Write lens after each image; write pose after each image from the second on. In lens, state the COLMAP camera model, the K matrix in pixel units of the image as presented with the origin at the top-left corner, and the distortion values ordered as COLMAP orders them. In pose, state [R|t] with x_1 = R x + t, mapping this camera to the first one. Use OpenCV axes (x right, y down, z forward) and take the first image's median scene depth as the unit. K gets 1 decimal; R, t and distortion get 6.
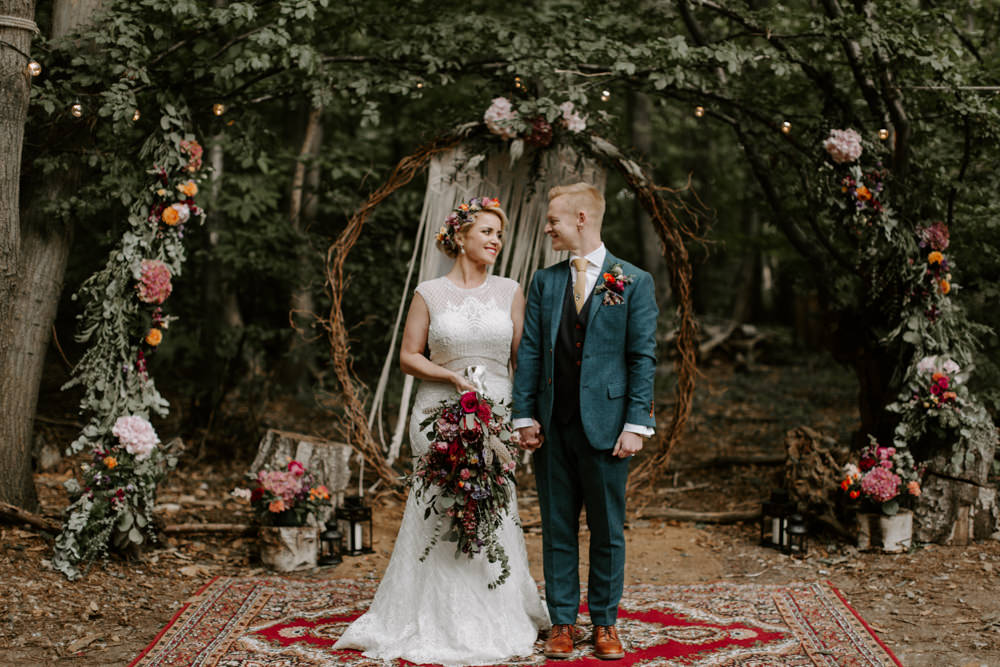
lens RADIAL K [[1470.7, 0, 530.2], [0, 1470.7, 332.0], [0, 0, 1]] dist [-0.013979, 0.136219]
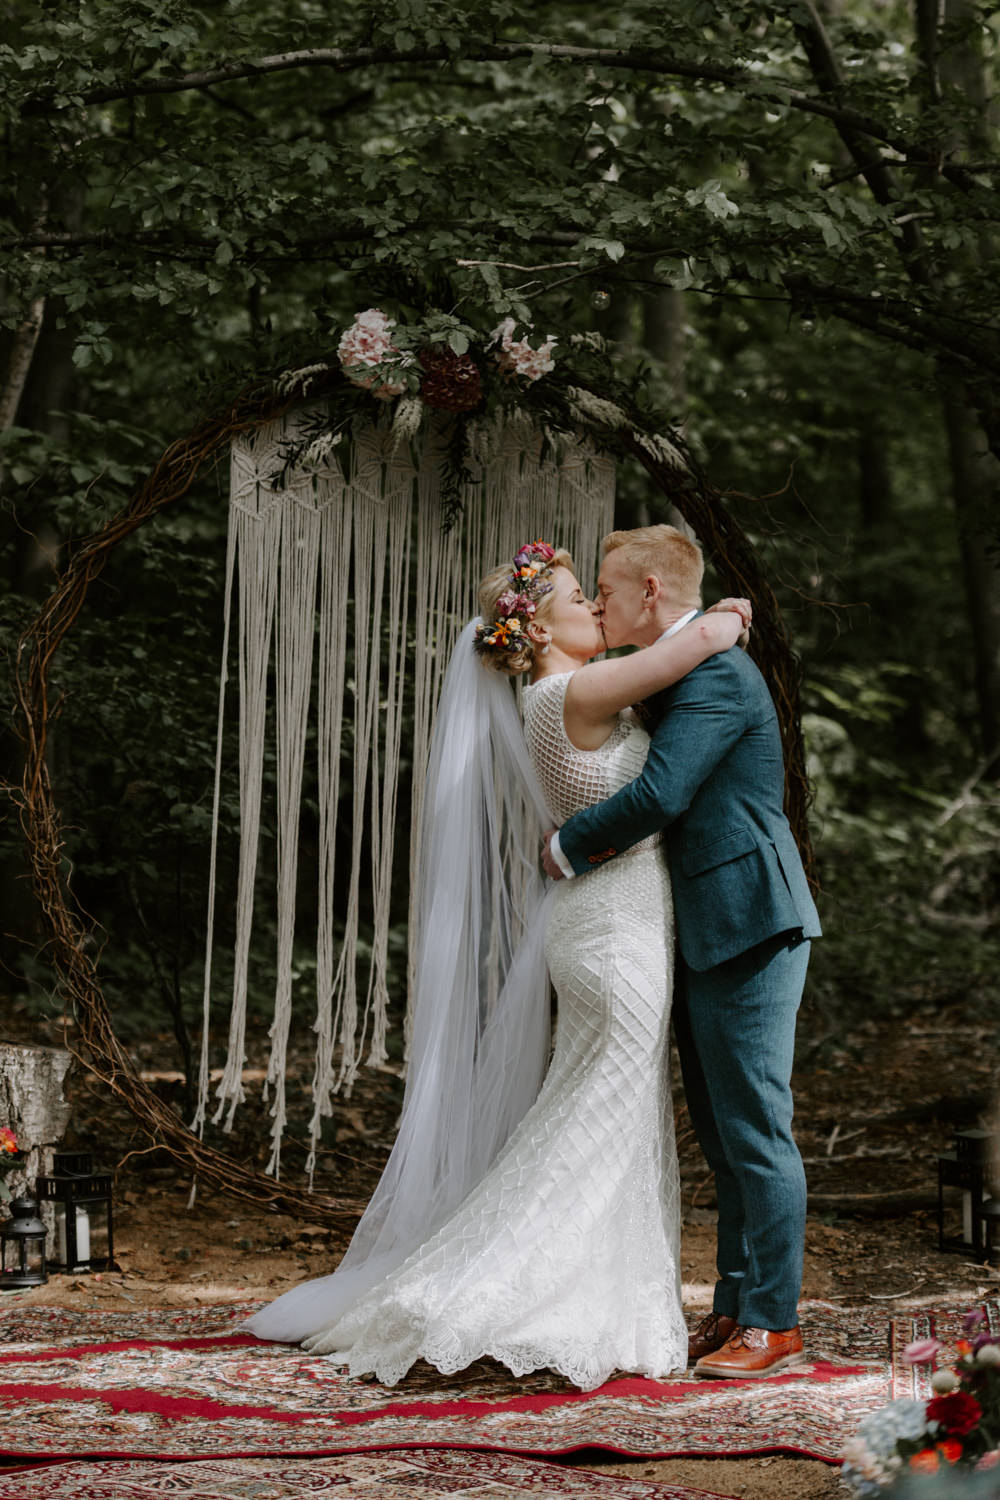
lens RADIAL K [[4171.8, 0, 502.8], [0, 4171.8, 778.8], [0, 0, 1]] dist [-0.085896, 0.731998]
pose [[0.998414, -0.017003, -0.053678, 0.095978], [0.016026, 0.999699, -0.018567, 0.018051], [0.053978, 0.017677, 0.998386, -0.353474]]
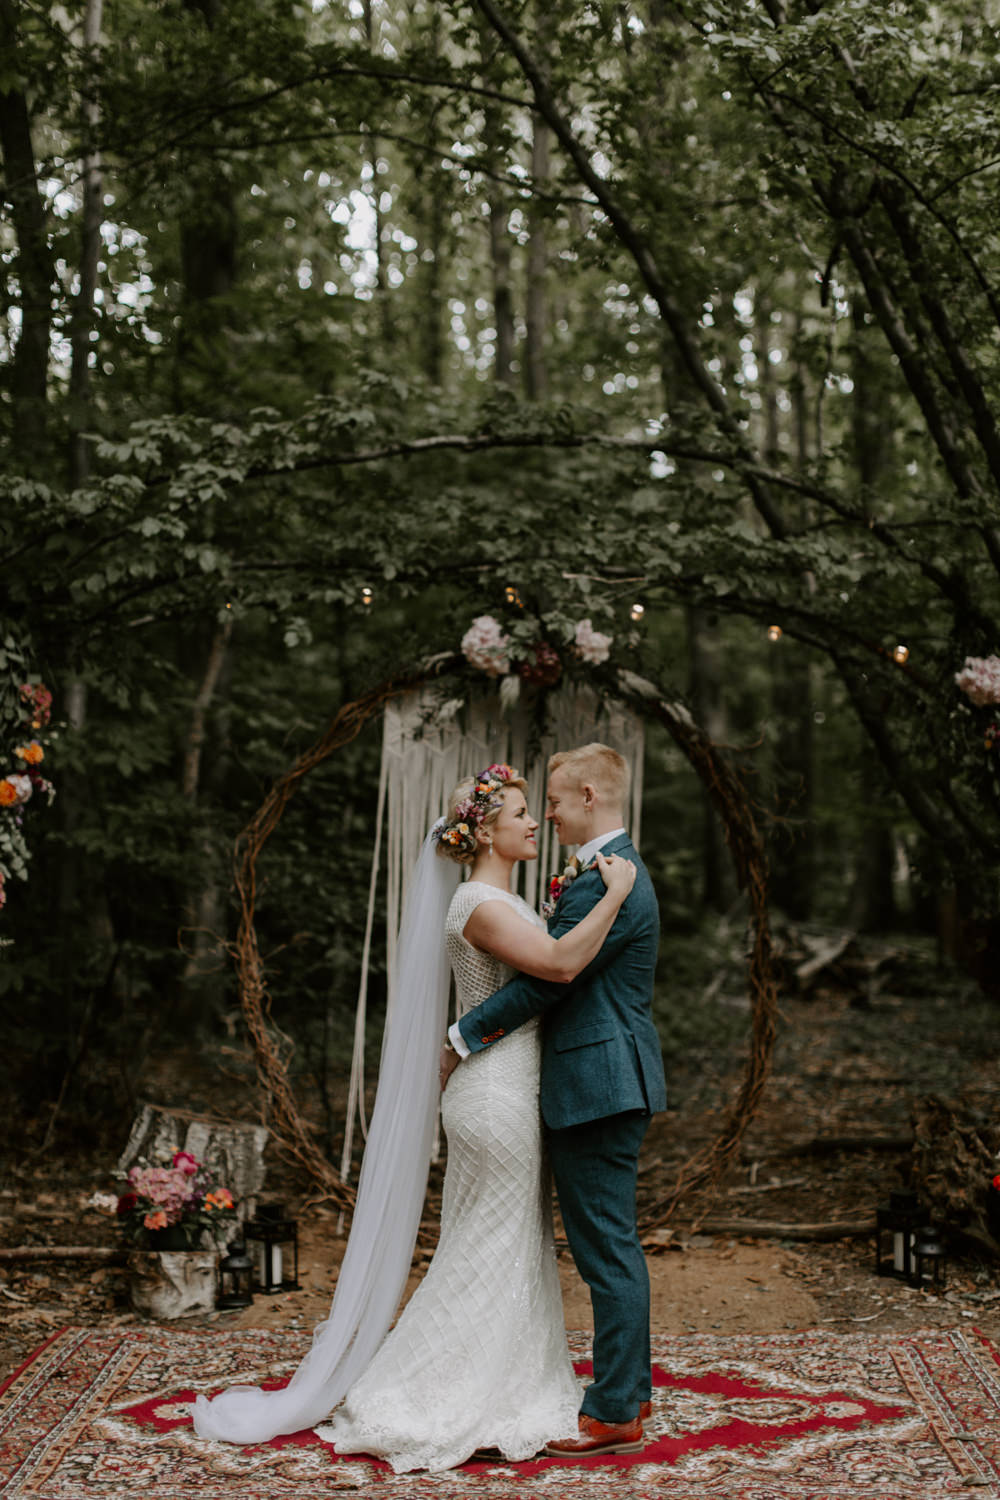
lens RADIAL K [[2191.9, 0, 527.2], [0, 2191.9, 749.3], [0, 0, 1]] dist [-0.004187, 0.046309]
pose [[0.999913, -0.009412, -0.009261, 0.009316], [0.008542, 0.995914, -0.089900, -0.004827], [0.010069, 0.089813, 0.995908, -0.020048]]
